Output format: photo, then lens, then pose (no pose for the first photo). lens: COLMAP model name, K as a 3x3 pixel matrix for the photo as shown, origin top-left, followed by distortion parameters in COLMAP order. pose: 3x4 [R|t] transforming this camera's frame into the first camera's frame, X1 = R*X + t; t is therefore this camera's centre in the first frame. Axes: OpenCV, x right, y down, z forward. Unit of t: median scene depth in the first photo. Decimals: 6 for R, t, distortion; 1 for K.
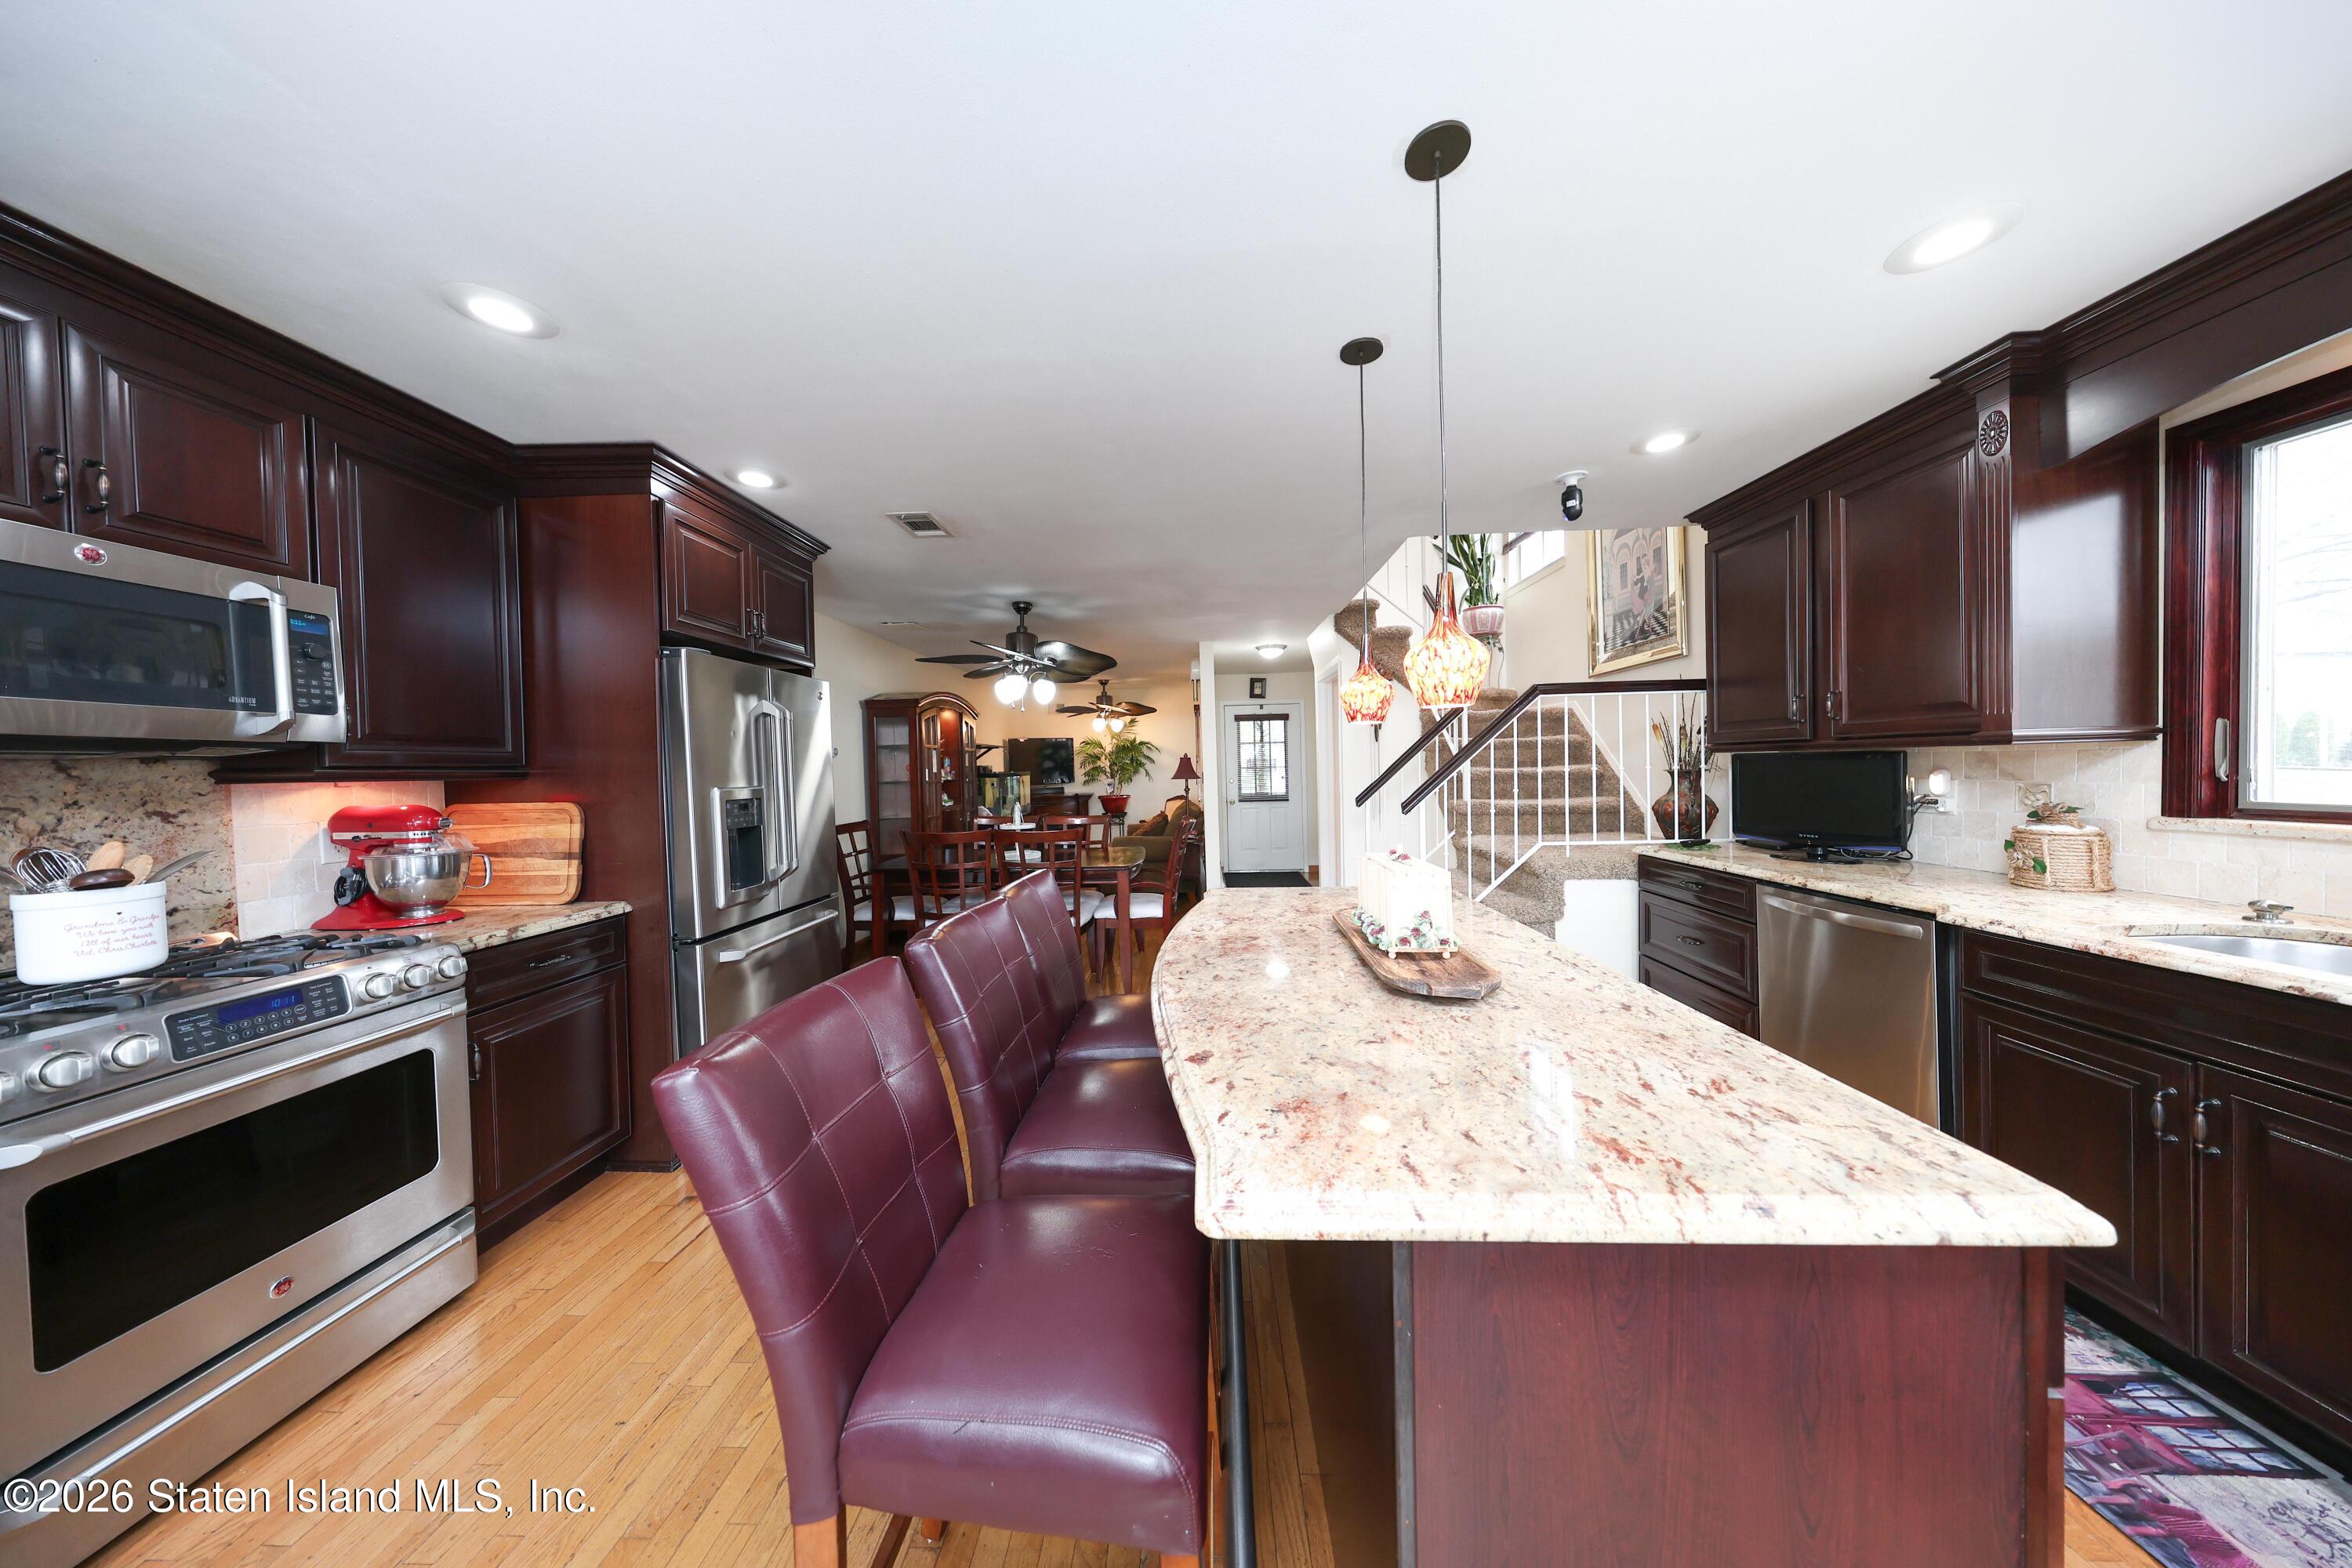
lens RADIAL K [[683.2, 0, 1177.6], [0, 683.2, 779.2], [0, 0, 1]] dist [0.001473, -0.000028]
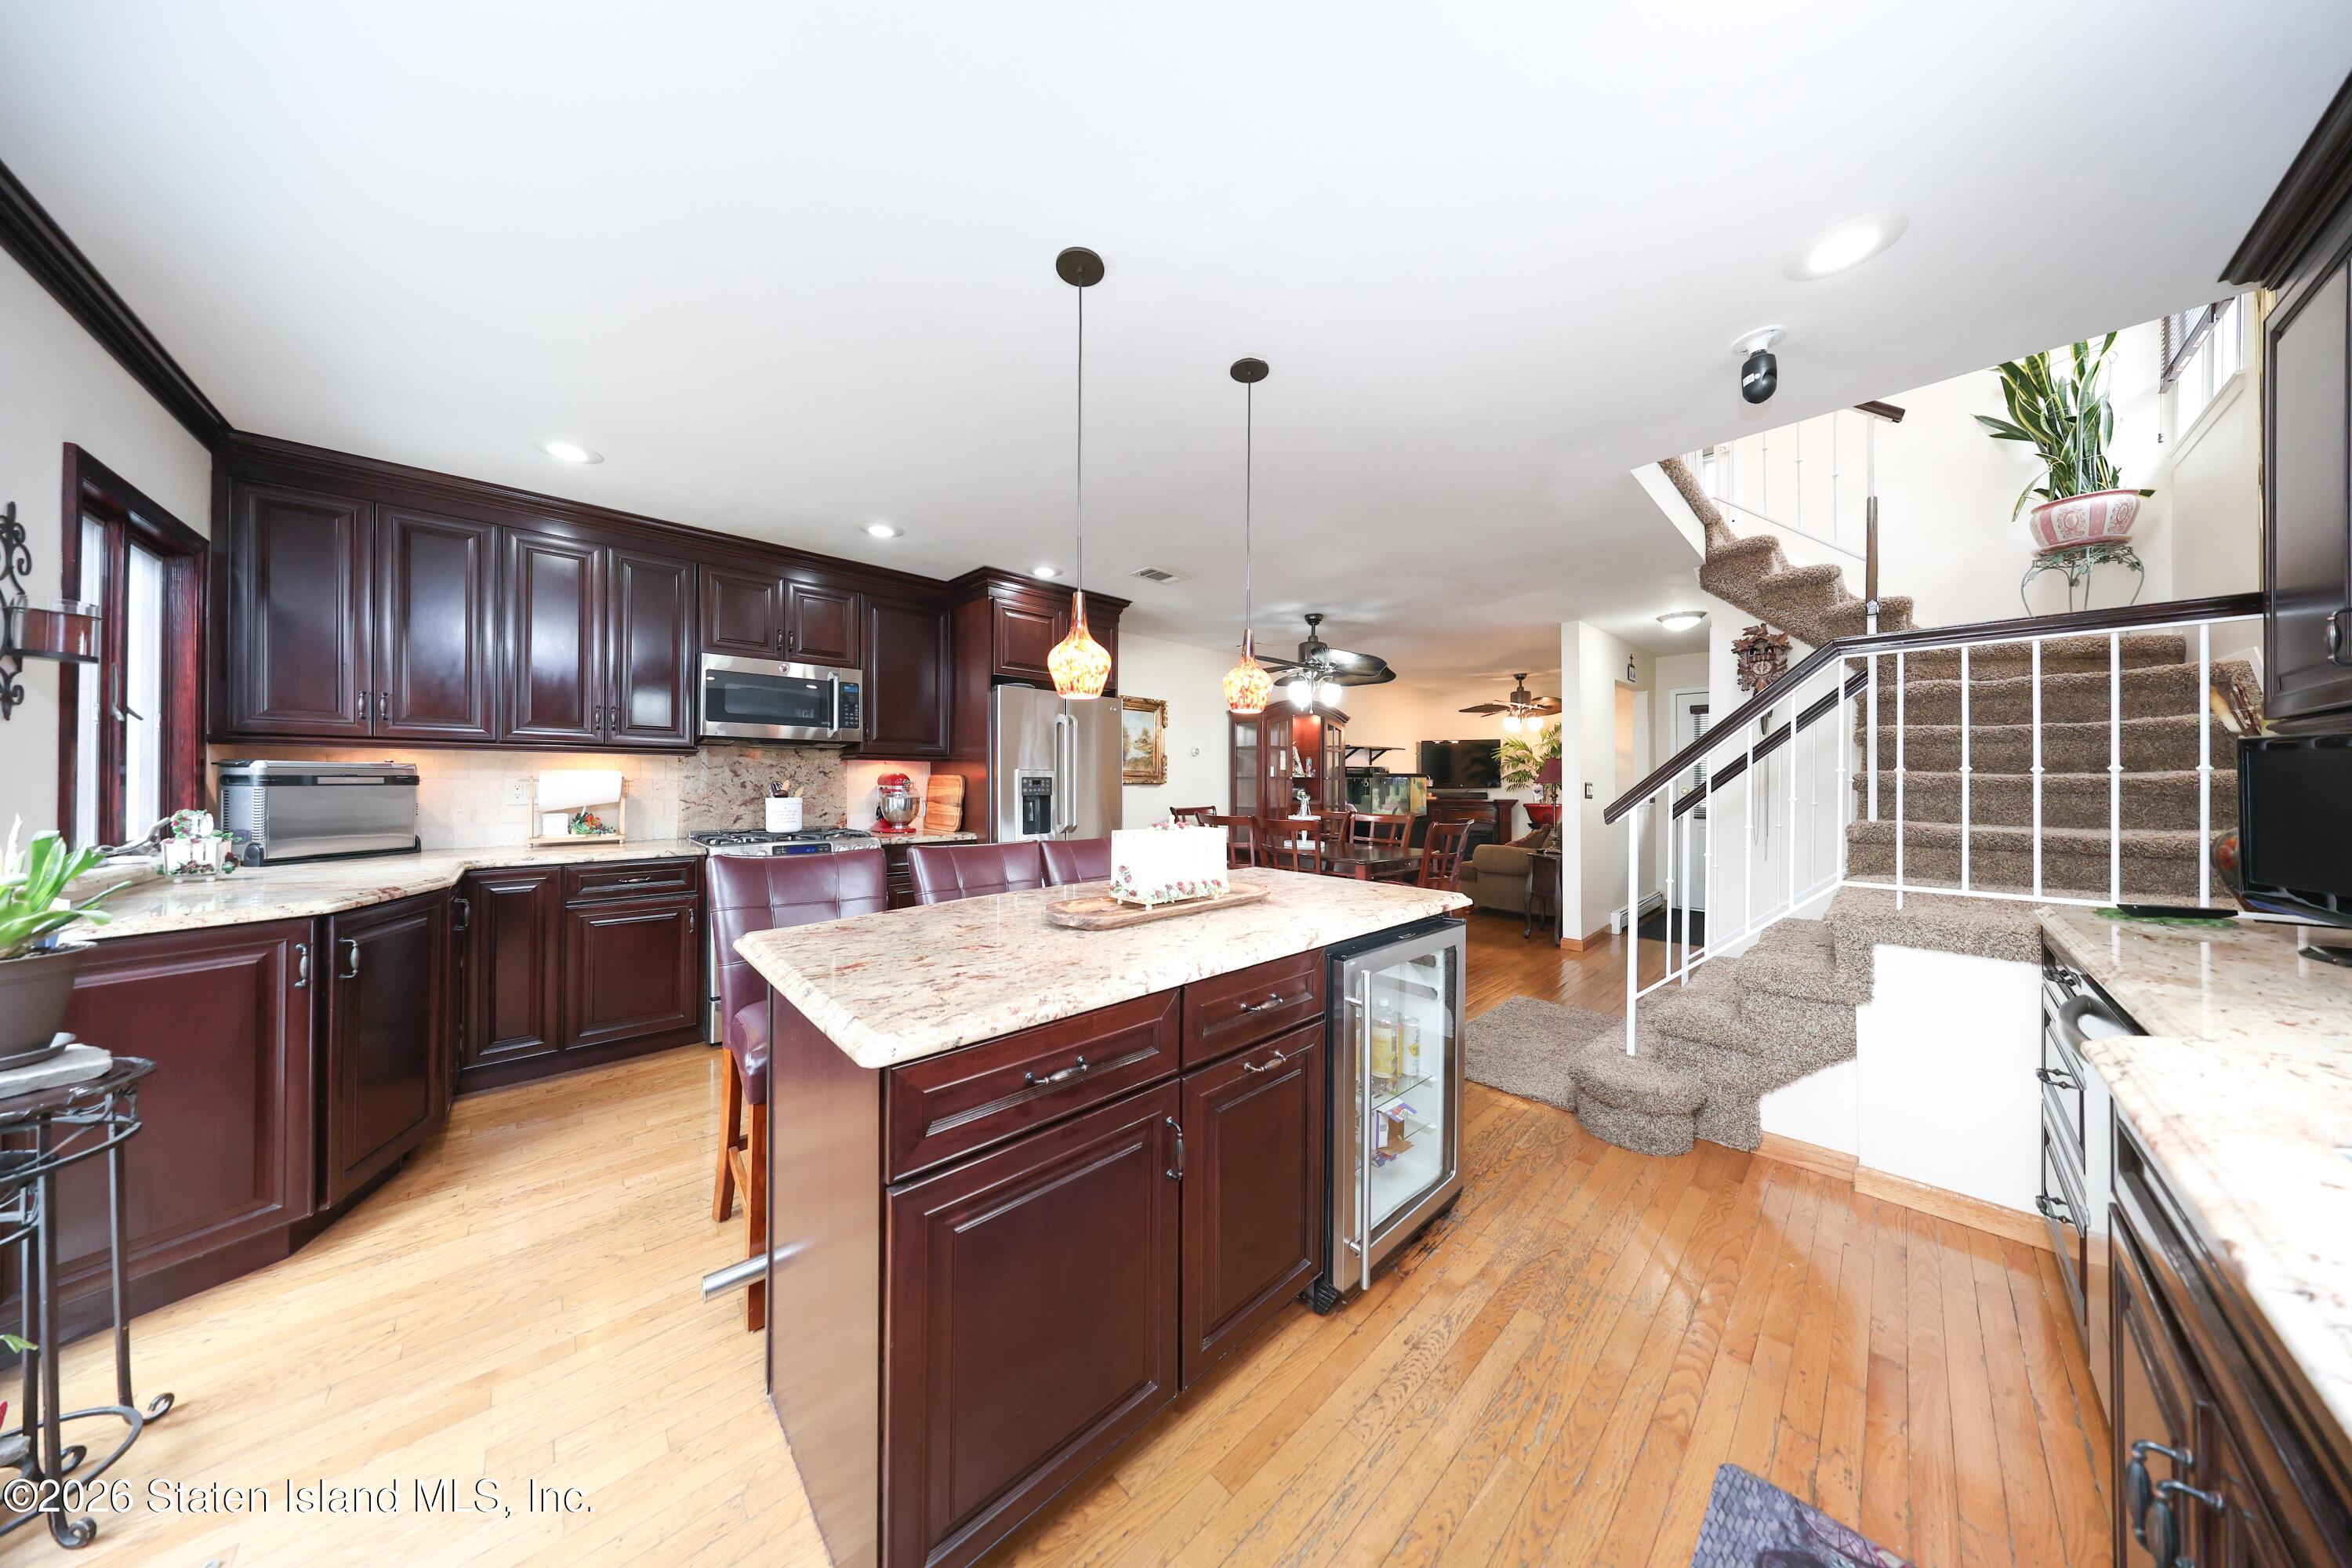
lens RADIAL K [[683.2, 0, 1168.4], [0, 683.2, 780.0], [0, 0, 1]] dist [0.001473, -0.000028]
pose [[0.704498, 0.026432, -0.709214, 0.442452], [-0.032669, 0.999455, 0.004798, 0.011389], [0.708954, 0.019789, 0.704977, 0.071449]]
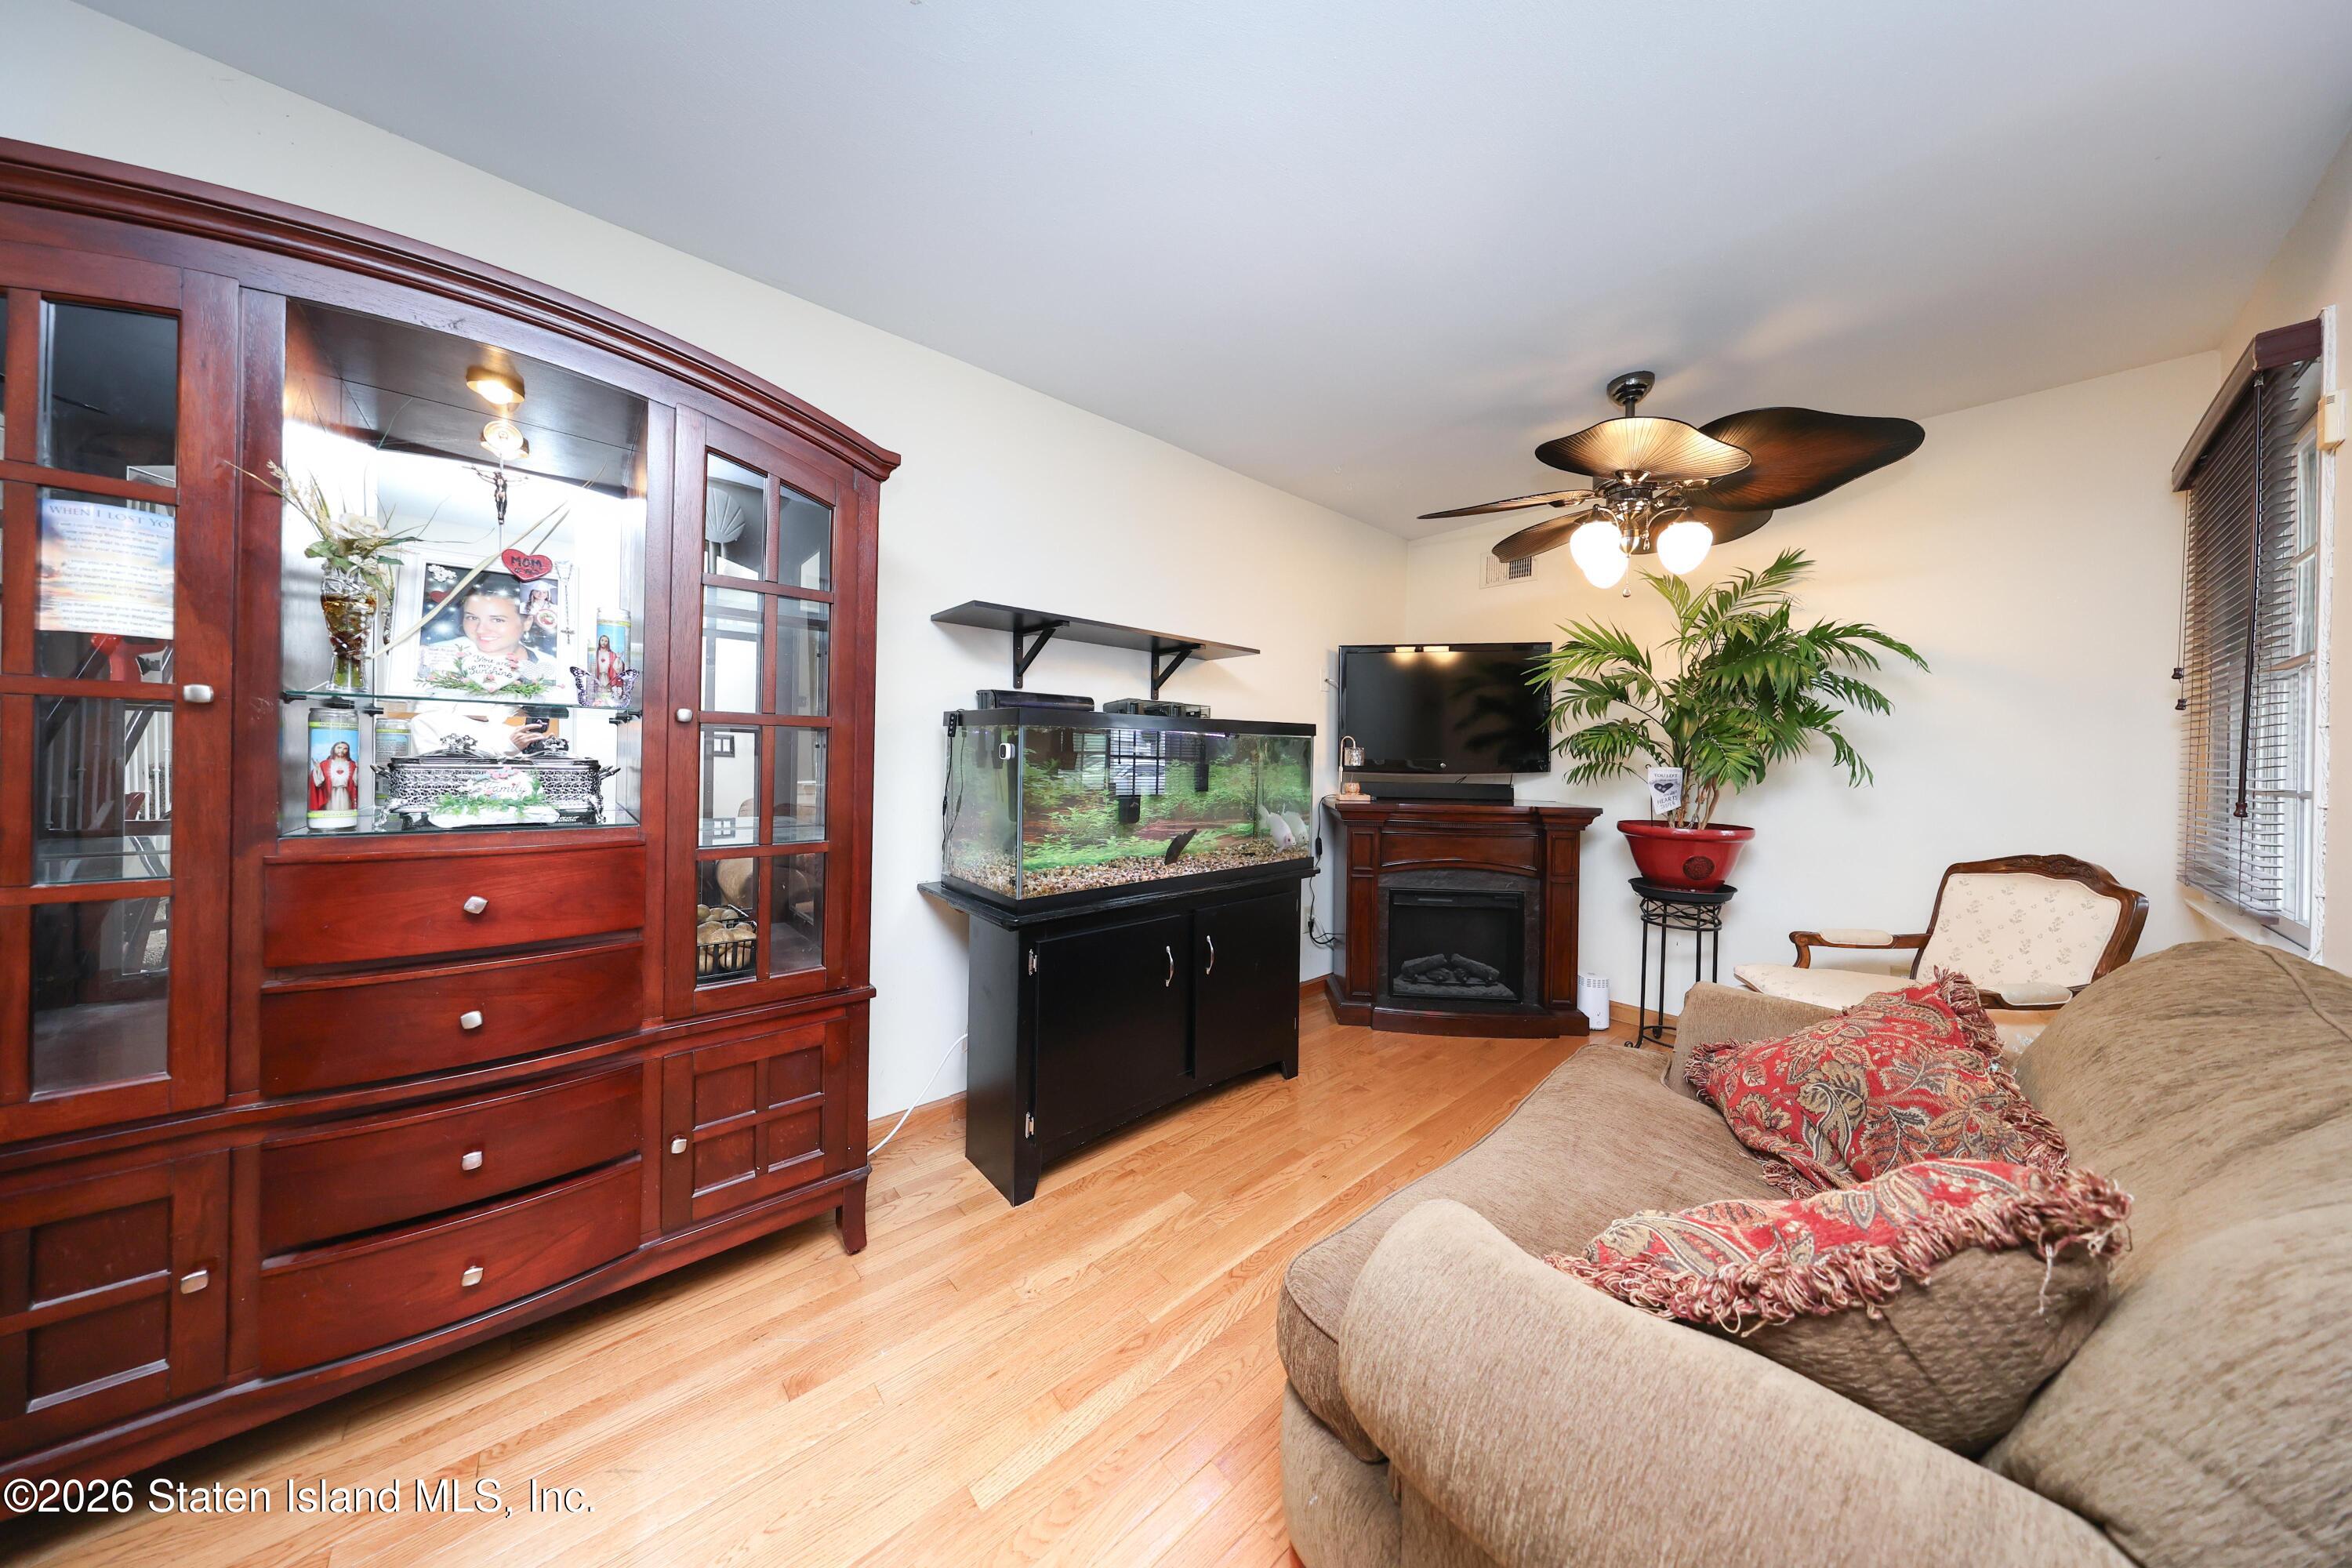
lens RADIAL K [[683.2, 0, 1189.5], [0, 683.2, 766.6], [0, 0, 1]] dist [0.001473, -0.000028]
pose [[0.689760, 0.049563, -0.722340, -0.065741], [-0.053808, 0.998404, 0.017124, 0.012917], [0.722036, 0.027057, 0.691326, 1.493321]]
